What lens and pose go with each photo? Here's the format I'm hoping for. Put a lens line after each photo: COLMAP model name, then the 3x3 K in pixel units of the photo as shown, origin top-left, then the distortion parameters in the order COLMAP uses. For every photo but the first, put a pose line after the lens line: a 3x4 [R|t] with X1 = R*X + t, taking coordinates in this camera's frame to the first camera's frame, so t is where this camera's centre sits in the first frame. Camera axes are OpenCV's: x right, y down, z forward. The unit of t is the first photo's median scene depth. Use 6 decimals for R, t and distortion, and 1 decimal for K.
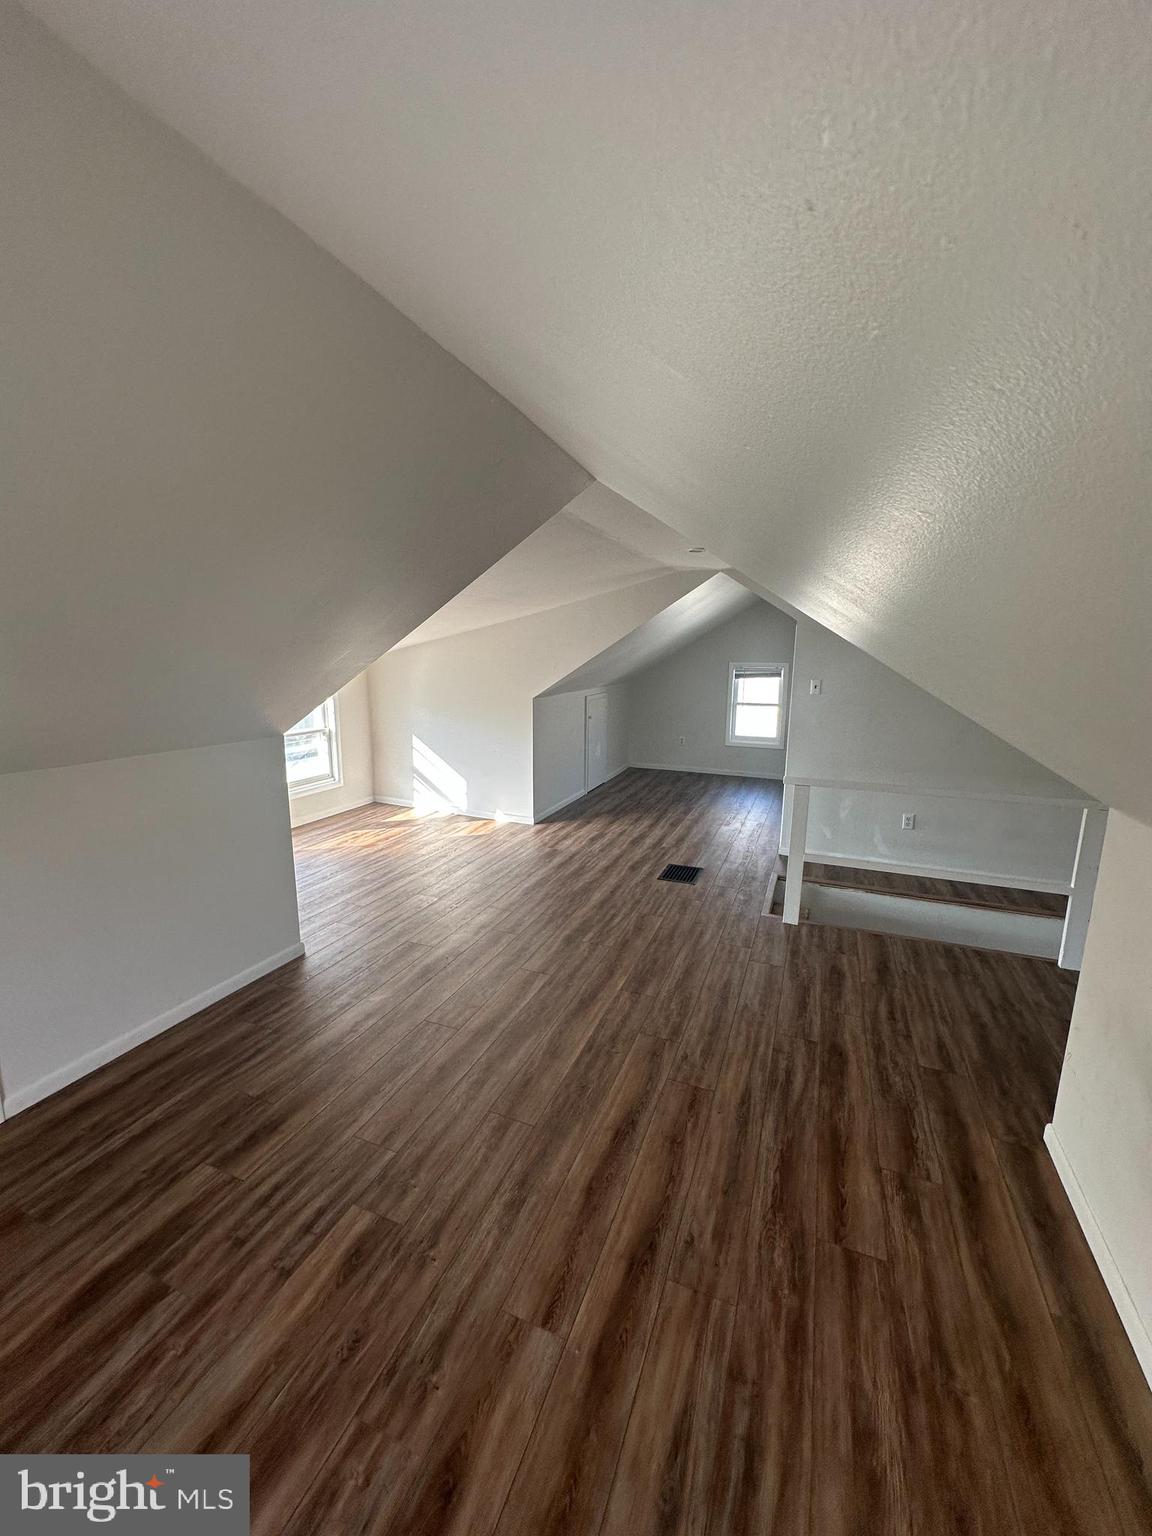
lens RADIAL K [[608.1, 0, 576.8], [0, 608.1, 767.4], [0, 0, 1]] dist [-0.002520, 0.000272]
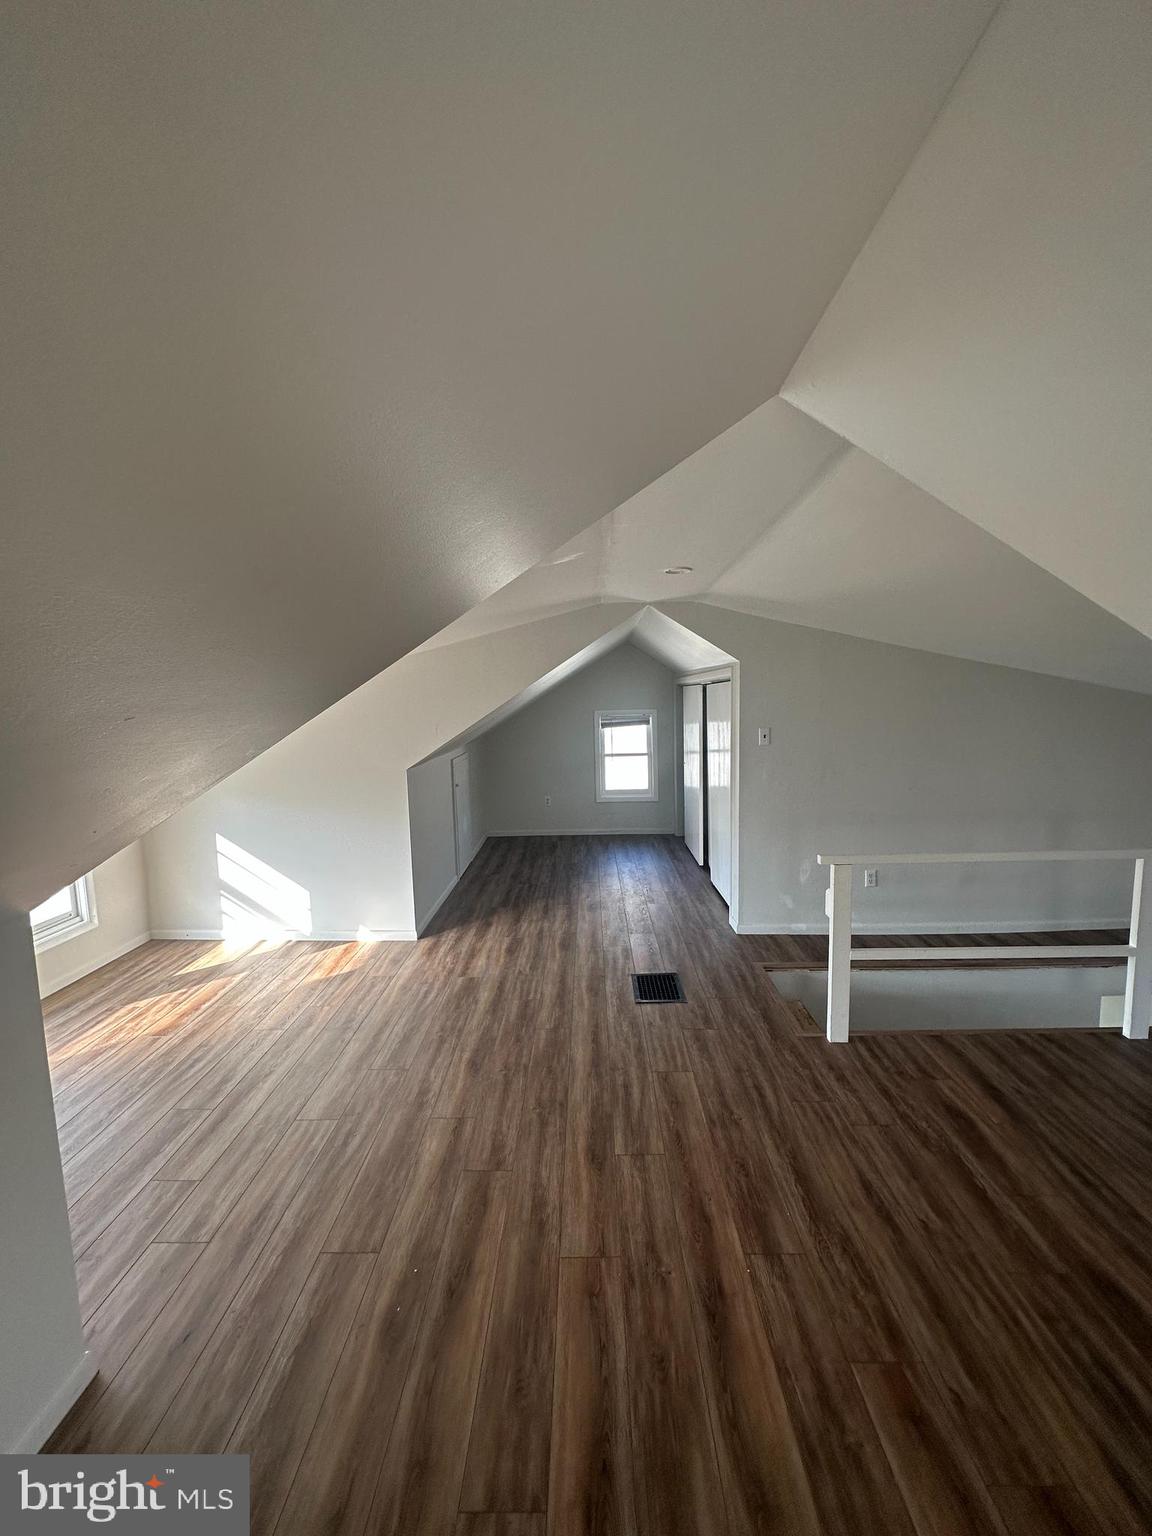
lens RADIAL K [[608.1, 0, 576.8], [0, 608.1, 767.4], [0, 0, 1]] dist [-0.002520, 0.000272]
pose [[0.933122, -0.070235, 0.352632, -0.145270], [0.097471, 0.993425, -0.060060, -0.053778], [-0.346095, 0.090414, 0.933833, 0.246761]]
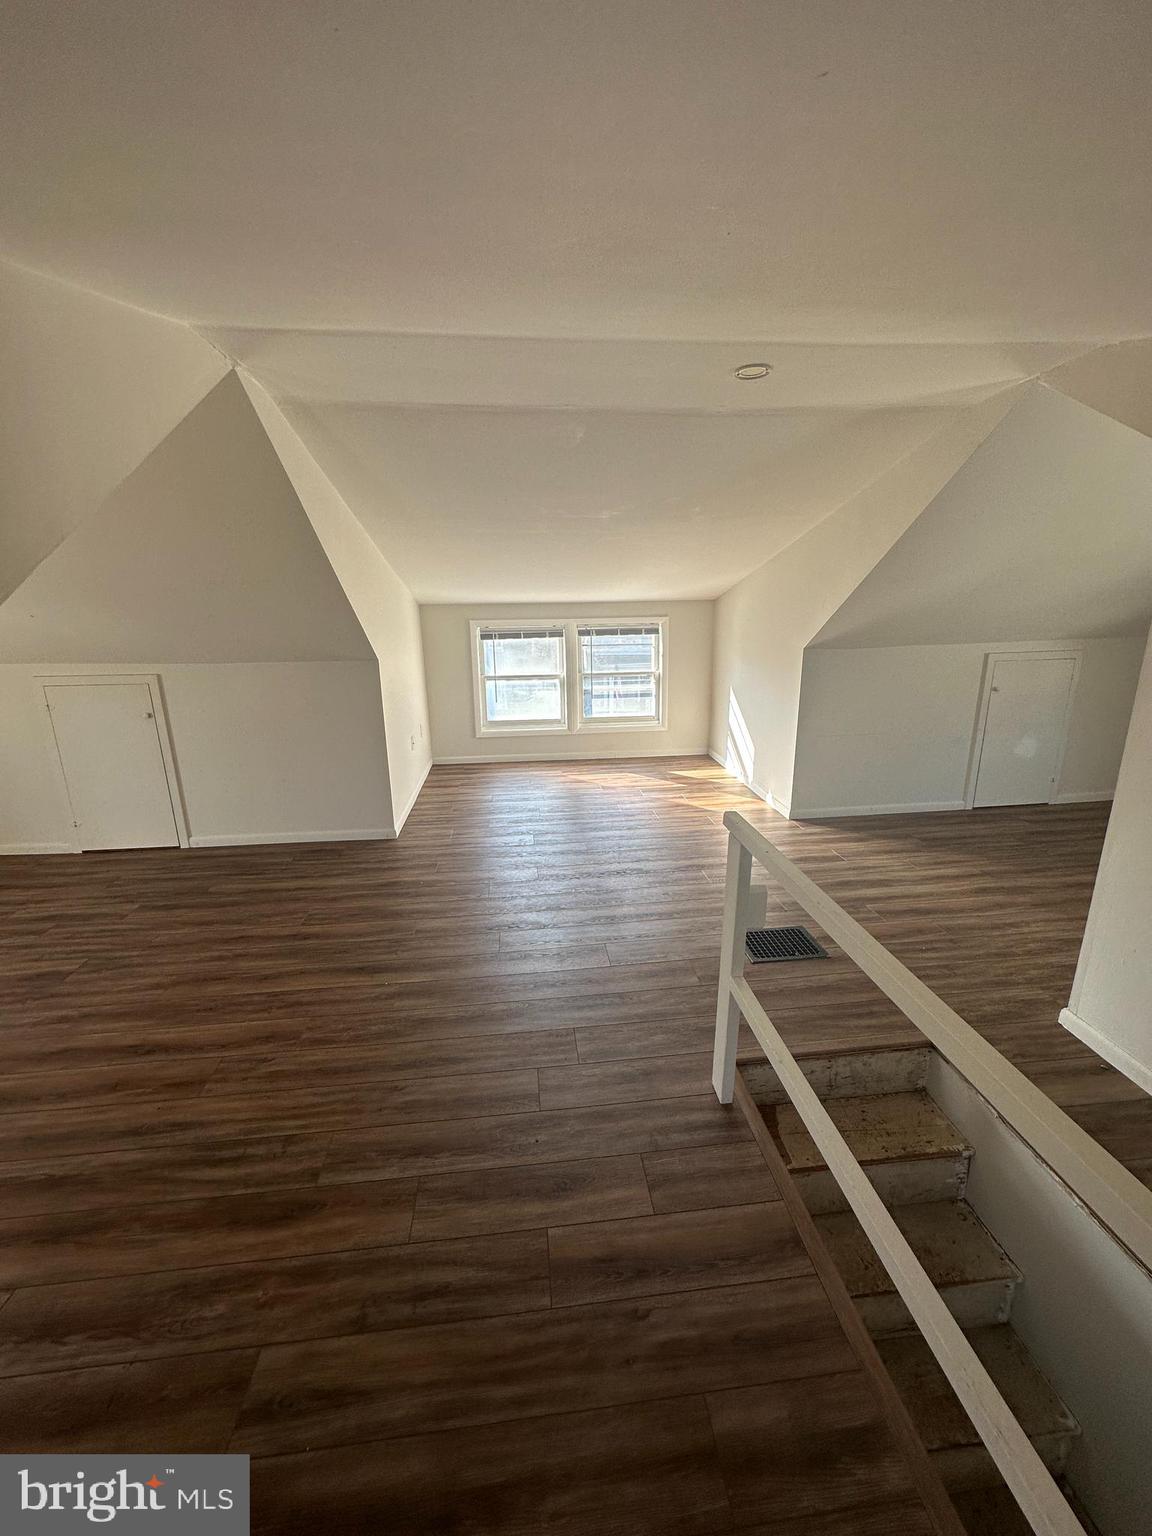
lens RADIAL K [[608.1, 0, 576.8], [0, 608.1, 767.4], [0, 0, 1]] dist [-0.002520, 0.000272]
pose [[0.467578, 0.208106, -0.859106, 0.469004], [-0.142622, 0.976919, 0.159021, -0.054204], [0.872370, 0.048173, 0.486467, 0.434575]]
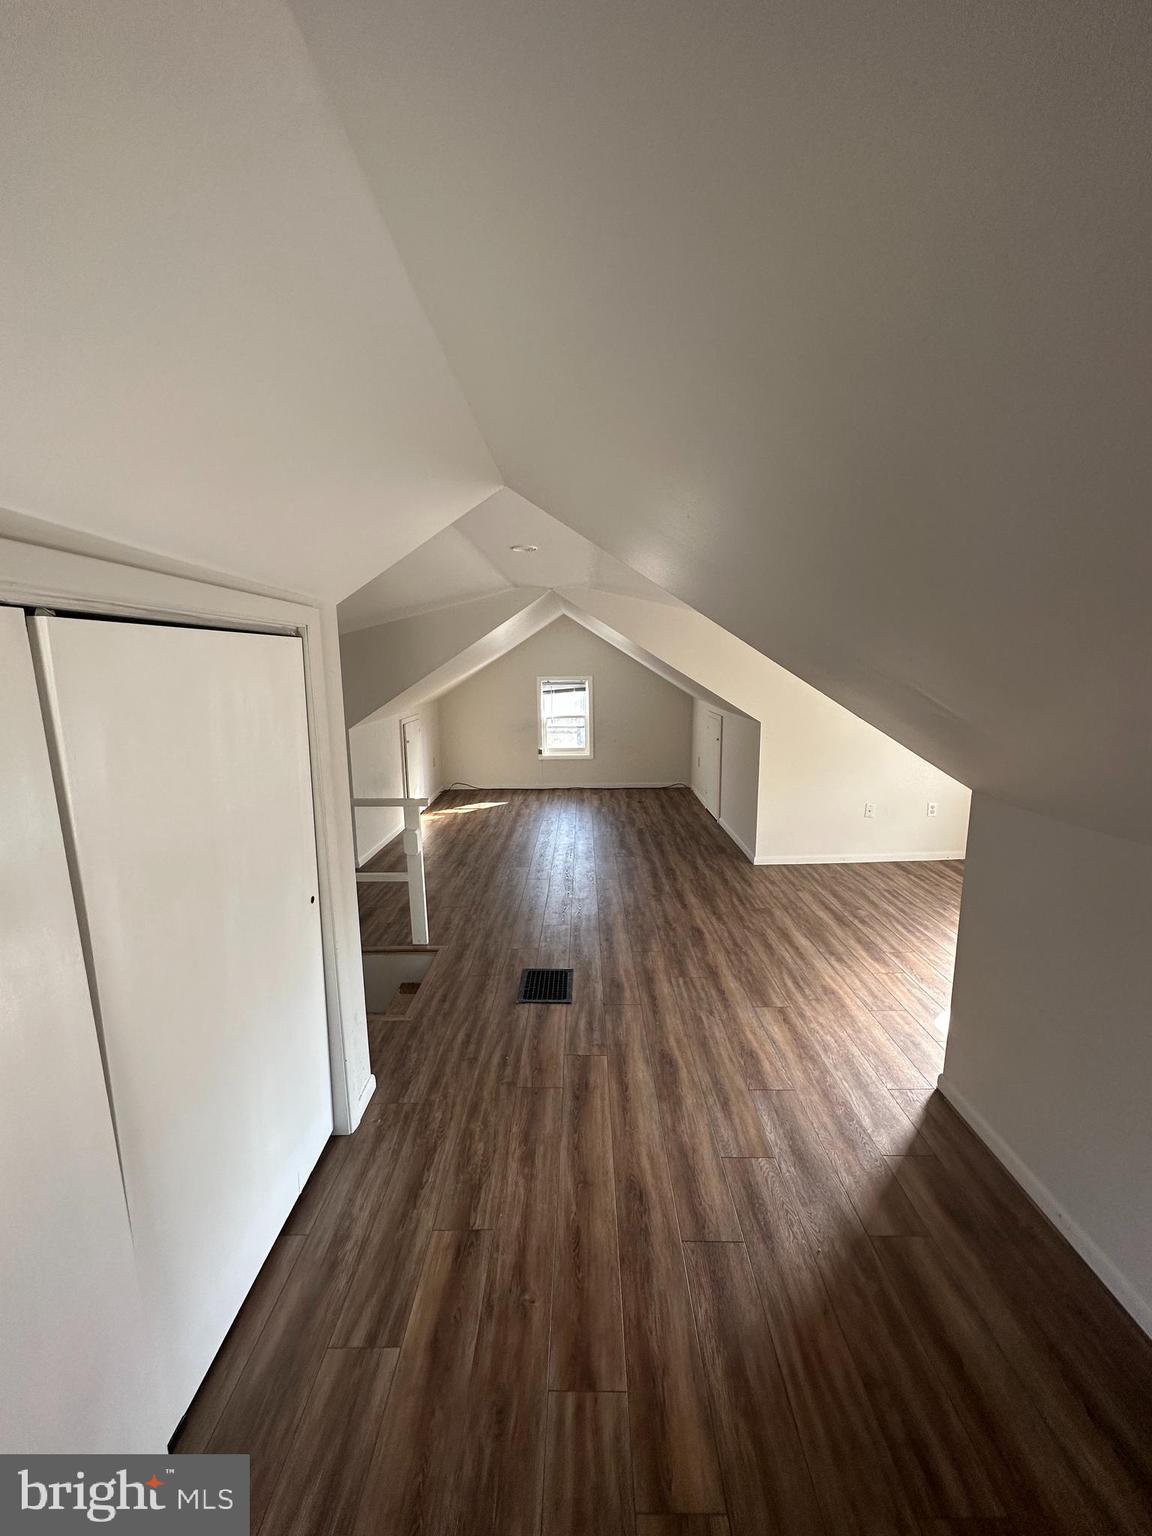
lens RADIAL K [[608.1, 0, 576.8], [0, 608.1, 767.4], [0, 0, 1]] dist [-0.002520, 0.000272]
pose [[-0.930790, 0.061233, -0.360389, 0.314699], [-0.064478, 0.942913, 0.326738, -0.247428], [0.359823, 0.327361, -0.873706, 1.290750]]
